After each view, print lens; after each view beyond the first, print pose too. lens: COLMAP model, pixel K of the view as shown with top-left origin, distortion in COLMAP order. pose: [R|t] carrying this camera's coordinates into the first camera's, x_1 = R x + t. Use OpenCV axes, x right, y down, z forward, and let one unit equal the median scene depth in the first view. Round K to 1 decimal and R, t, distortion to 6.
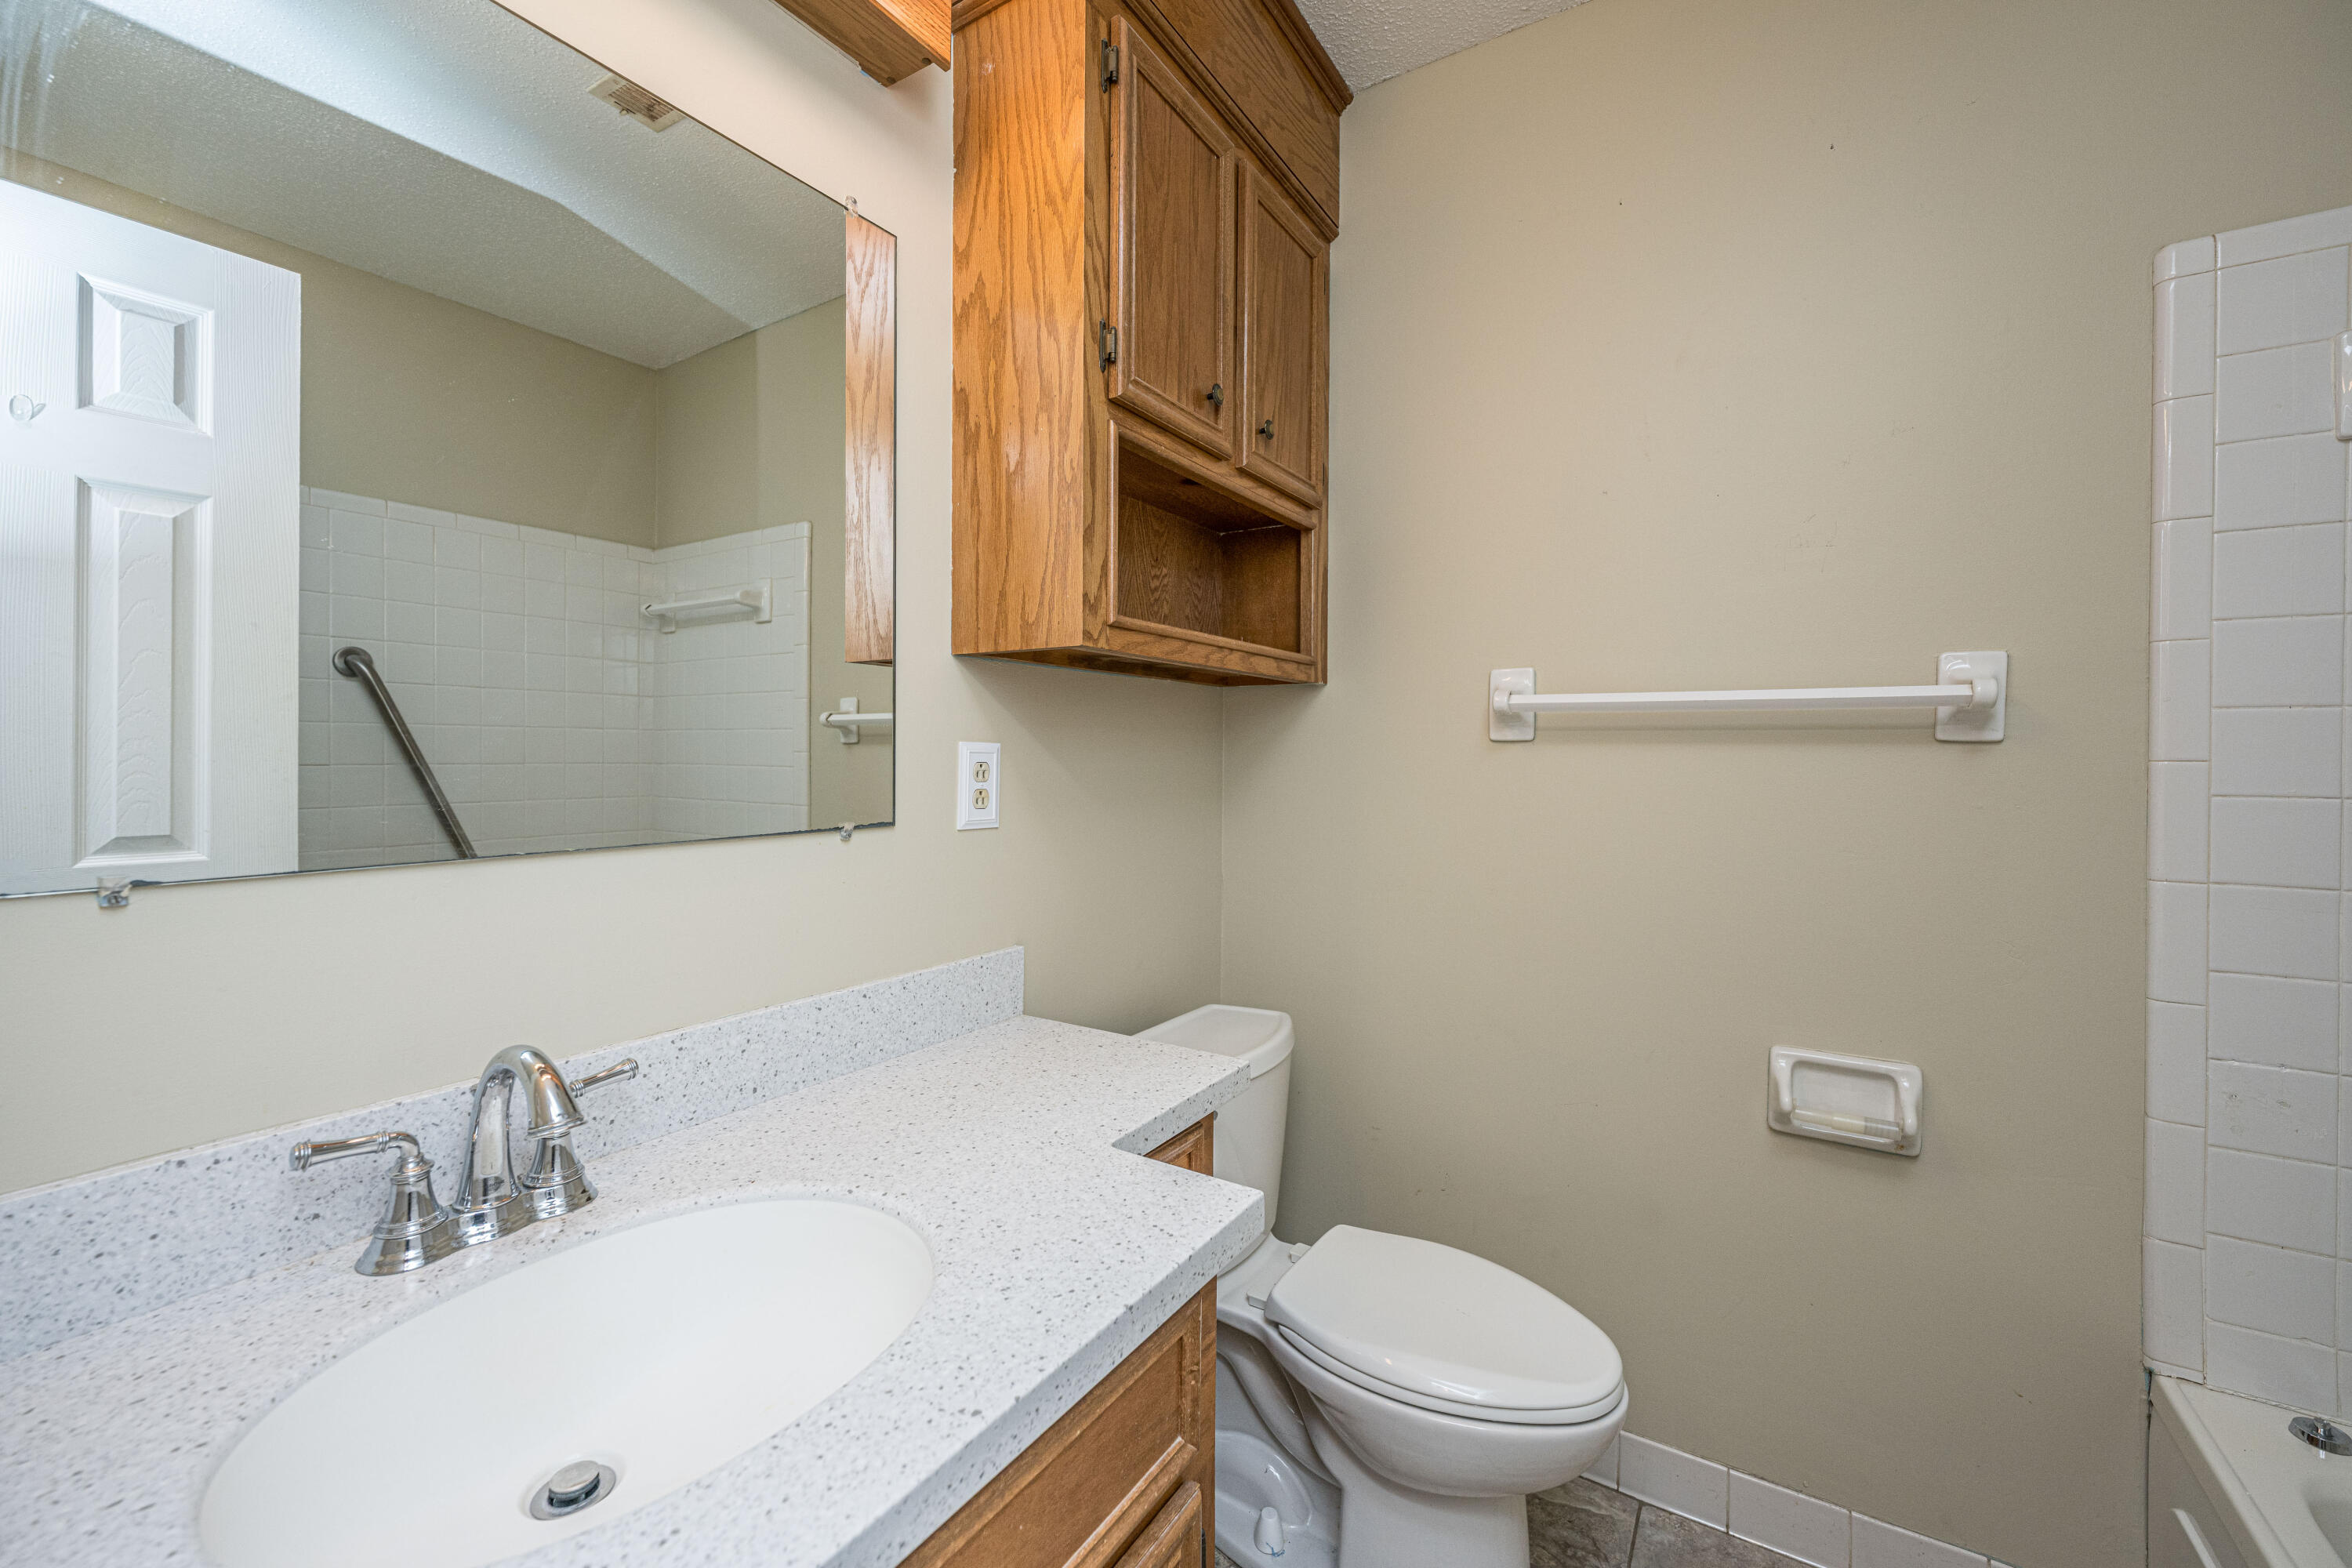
lens RADIAL K [[938.7, 0, 1180.0], [0, 938.7, 759.6], [0, 0, 1]] dist [-0.001211, 0.000191]
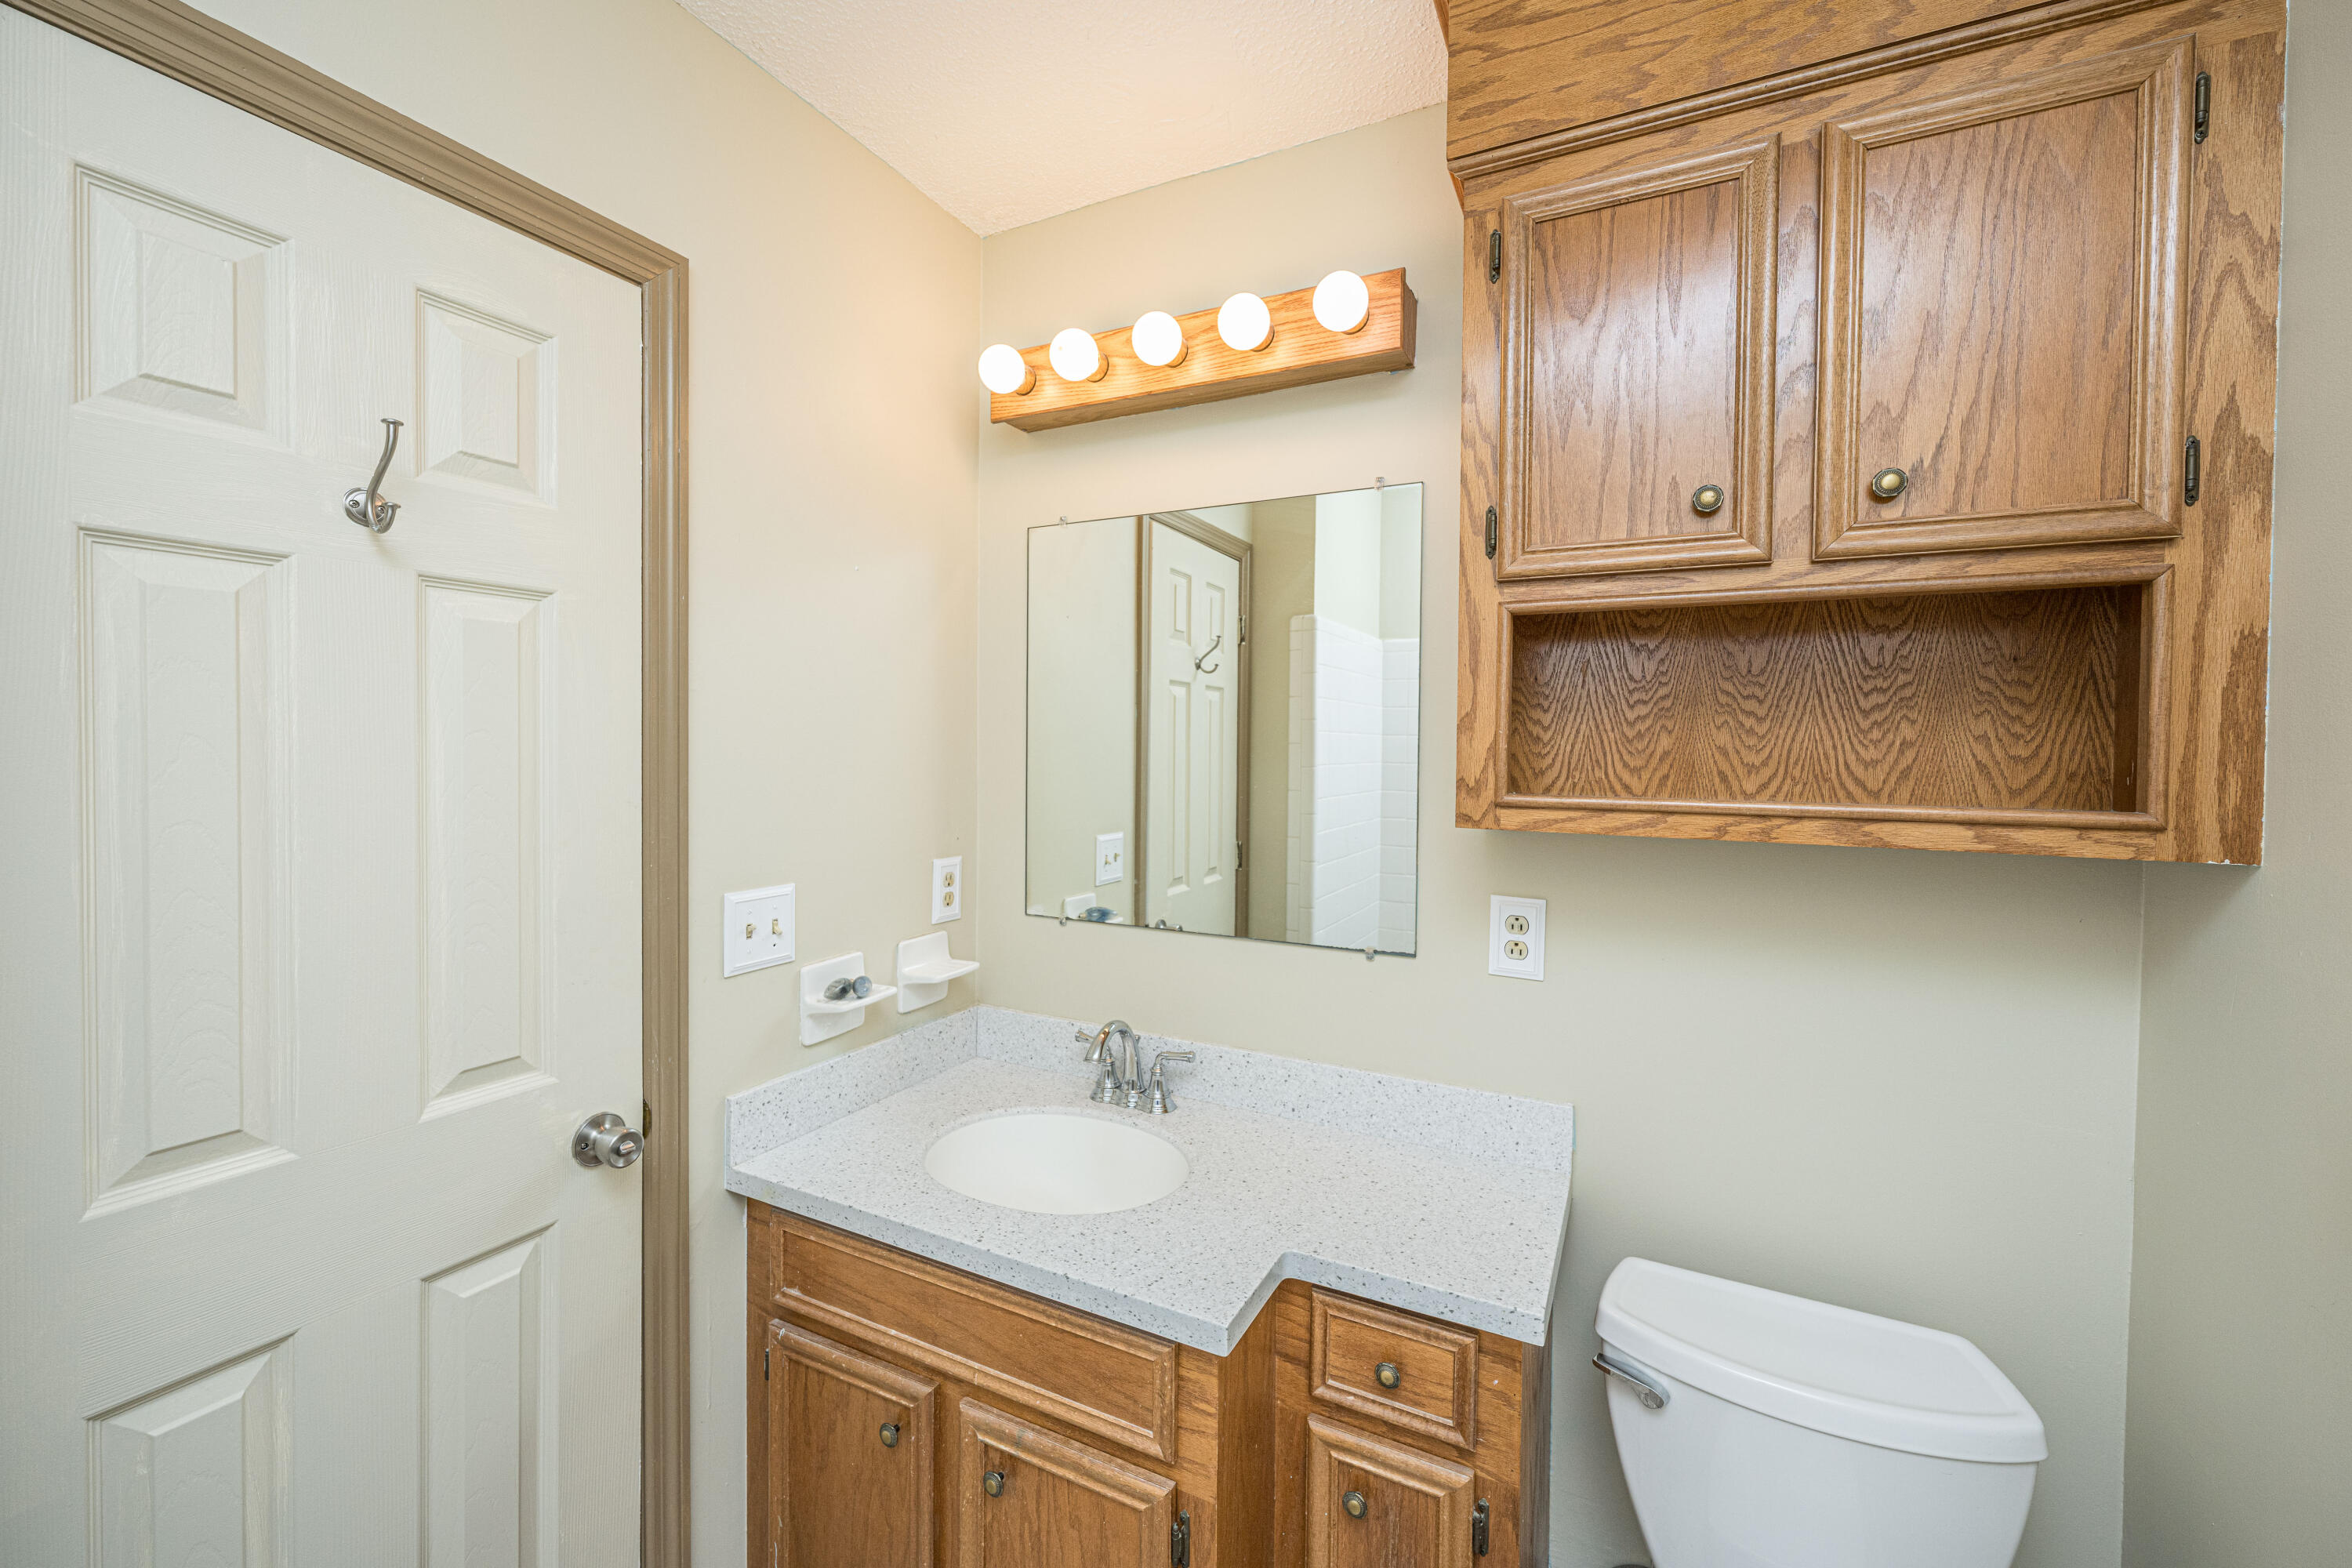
lens RADIAL K [[938.7, 0, 1180.0], [0, 938.7, 759.6], [0, 0, 1]] dist [-0.001211, 0.000191]
pose [[0.090612, 0.012974, -0.995802, 0.907356], [-0.015737, 0.999809, 0.011595, -0.202151], [0.995762, 0.014620, 0.090799, 0.579985]]
